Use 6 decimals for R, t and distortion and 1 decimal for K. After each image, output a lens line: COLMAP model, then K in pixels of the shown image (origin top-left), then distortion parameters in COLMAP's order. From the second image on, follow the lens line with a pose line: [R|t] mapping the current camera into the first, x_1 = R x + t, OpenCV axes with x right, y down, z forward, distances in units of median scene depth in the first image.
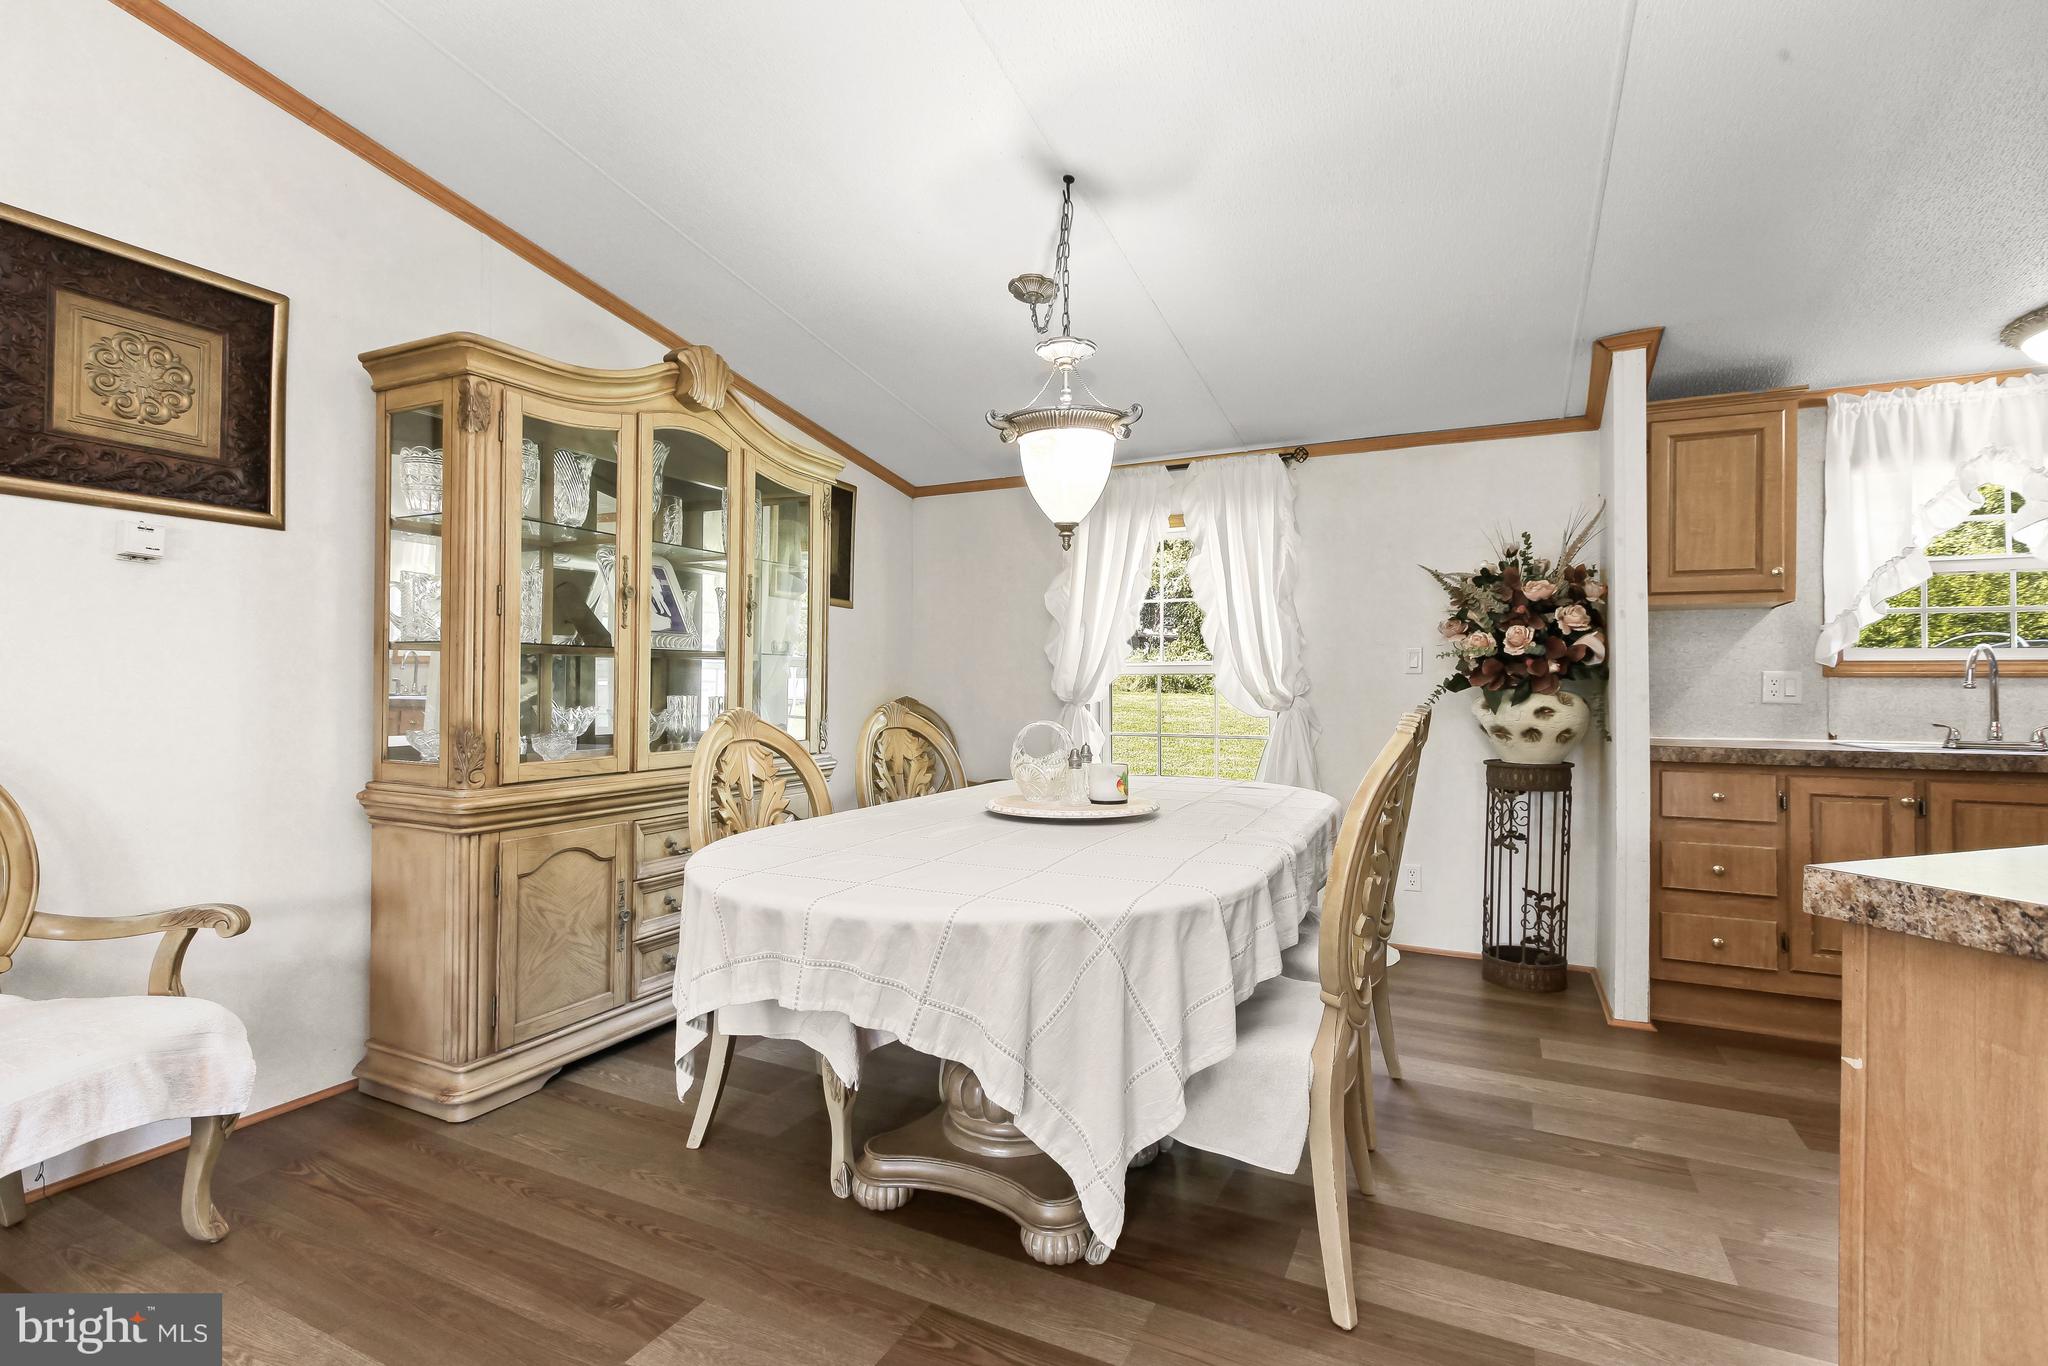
lens RADIAL K [[958.9, 0, 1011.2], [0, 958.9, 671.3], [0, 0, 1]] dist [0.004978, 0.000196]
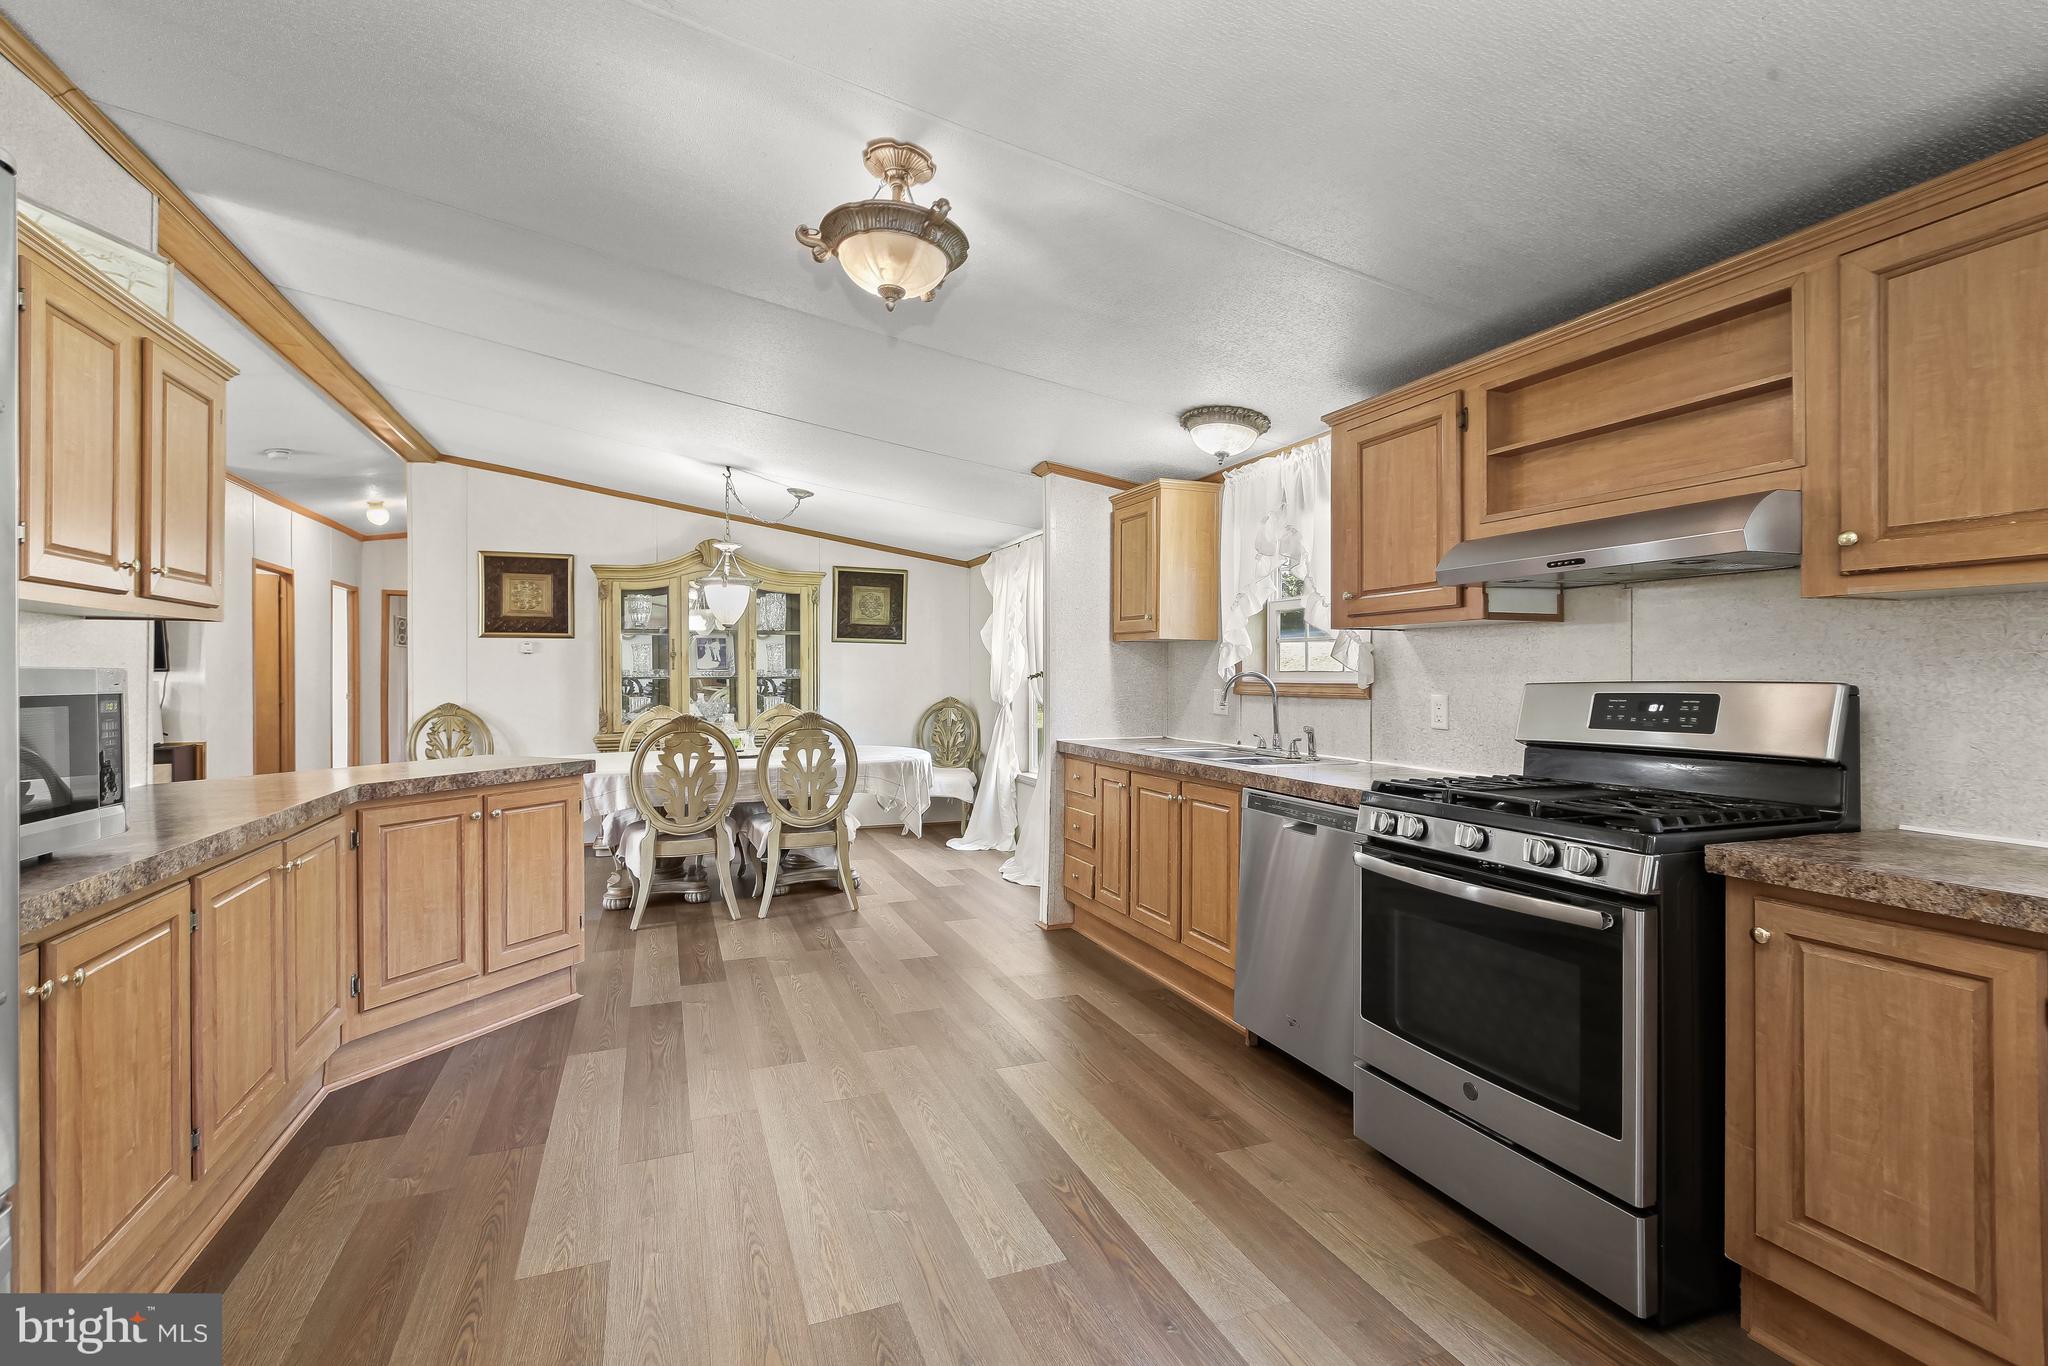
lens RADIAL K [[935.5, 0, 1015.5], [0, 935.5, 673.1], [0, 0, 1]] dist [0.001551, -0.000172]
pose [[0.736238, -0.004563, -0.676708, 1.657084], [0.014967, 0.999842, 0.009541, -0.043249], [0.676558, -0.017153, 0.736190, -0.108302]]
